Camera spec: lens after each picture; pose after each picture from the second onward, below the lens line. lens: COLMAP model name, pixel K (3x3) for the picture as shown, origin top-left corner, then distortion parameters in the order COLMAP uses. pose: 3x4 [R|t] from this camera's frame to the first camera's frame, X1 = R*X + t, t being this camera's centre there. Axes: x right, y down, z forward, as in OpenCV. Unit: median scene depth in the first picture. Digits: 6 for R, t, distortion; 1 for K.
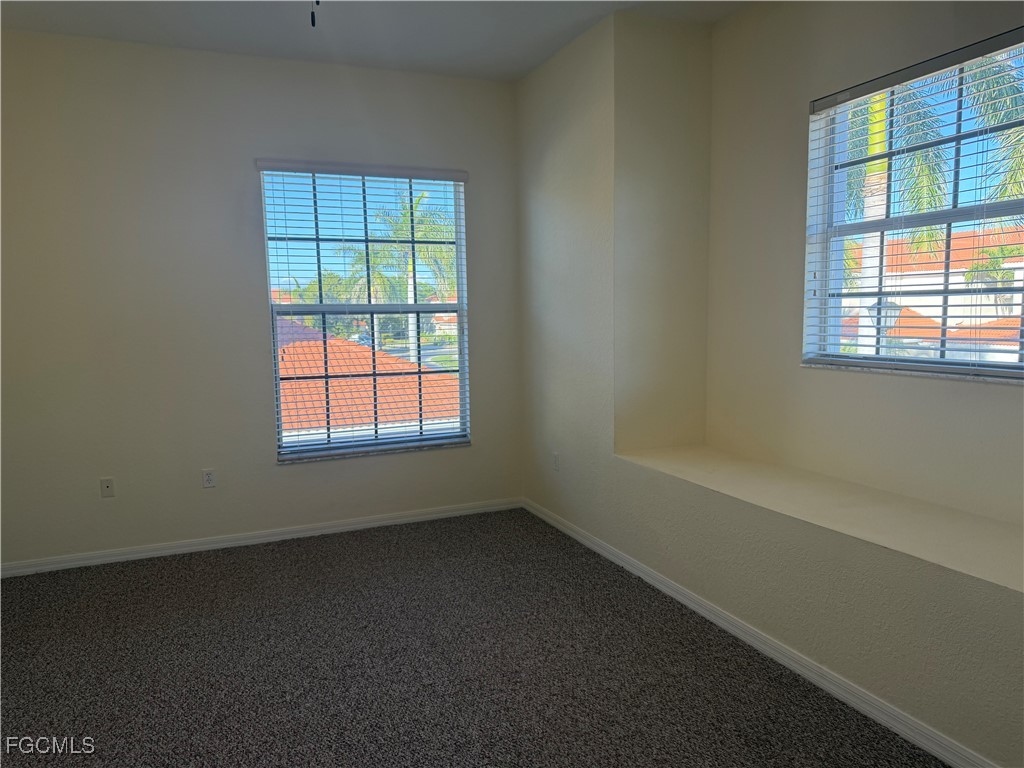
lens RADIAL K [[721.8, 0, 512.0], [0, 721.8, 384.0], [0, 0, 1]] dist [0.108120, -0.136808]
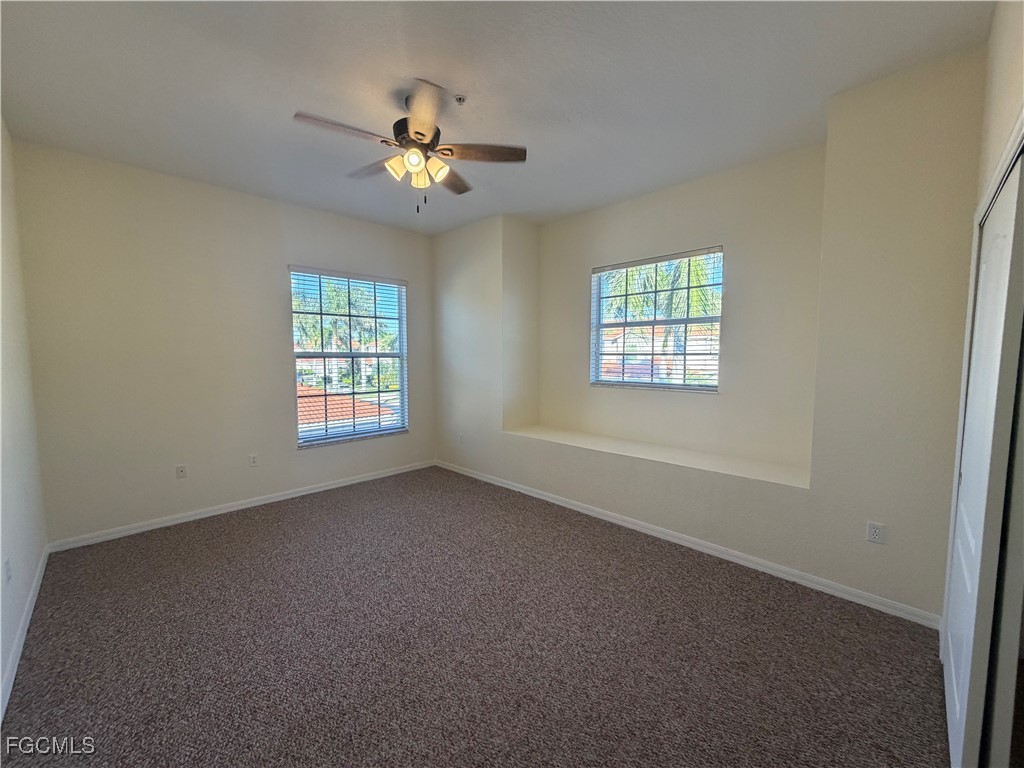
lens RADIAL K [[409.9, 0, 508.3], [0, 409.9, 382.6], [0, 0, 1]] dist [0.017848, 0.000226]
pose [[0.923530, -0.006347, 0.383473, -0.247613], [0.020955, 0.999205, -0.033930, 0.002090], [-0.382953, 0.039371, 0.922928, -0.038536]]
